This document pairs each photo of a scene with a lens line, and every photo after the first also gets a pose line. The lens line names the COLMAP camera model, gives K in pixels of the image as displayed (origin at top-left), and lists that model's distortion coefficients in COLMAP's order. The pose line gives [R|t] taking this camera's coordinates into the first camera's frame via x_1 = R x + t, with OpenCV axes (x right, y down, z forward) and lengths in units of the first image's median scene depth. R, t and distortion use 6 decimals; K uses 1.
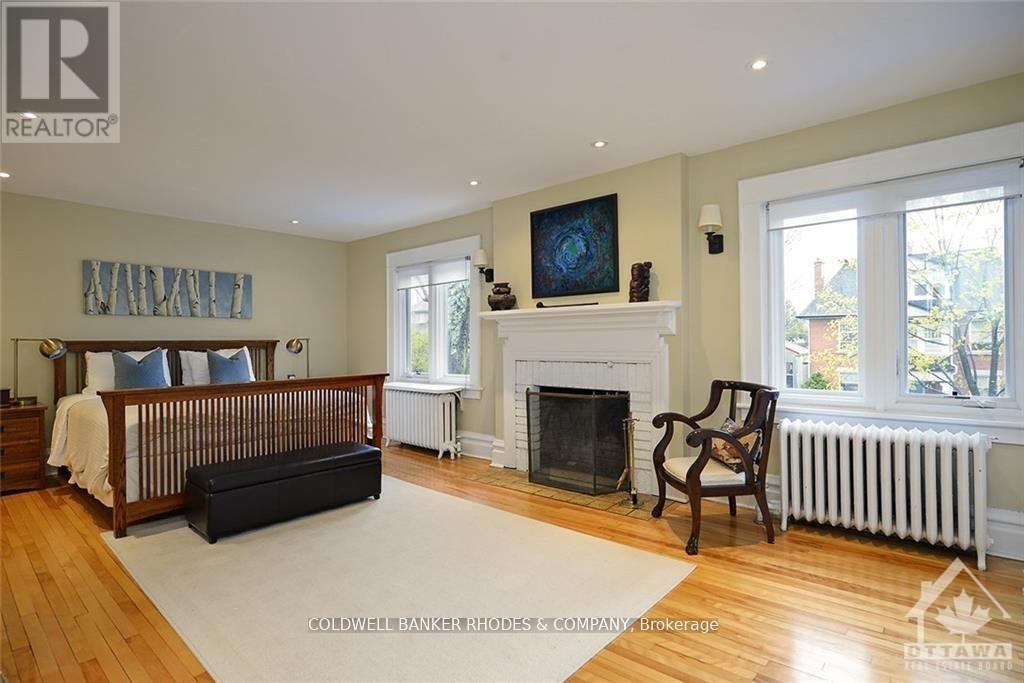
lens RADIAL K [[521.1, 0, 512.3], [0, 521.1, 341.0], [0, 0, 1]] dist [-0.001645, 0.000129]
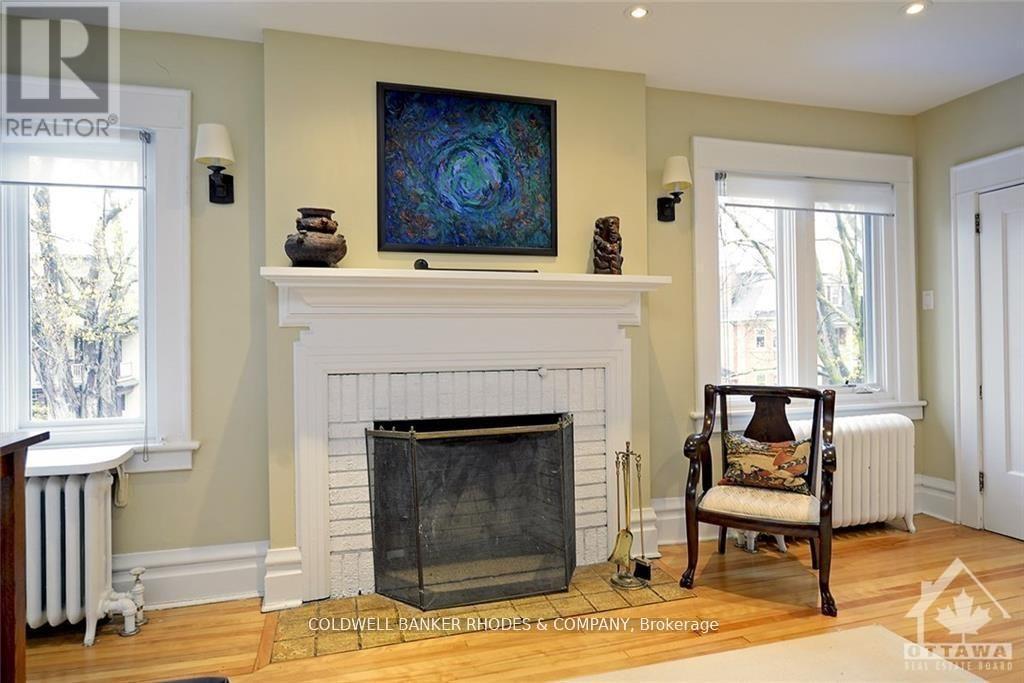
lens RADIAL K [[626.6, 0, 512.9], [0, 626.6, 339.3], [0, 0, 1]] dist [-0.009575, -0.003823]
pose [[0.527859, 0.005637, 0.849313, -0.446172], [0.004871, 0.999941, -0.009665, 0.012729], [-0.849318, 0.009239, 0.527800, 0.611673]]
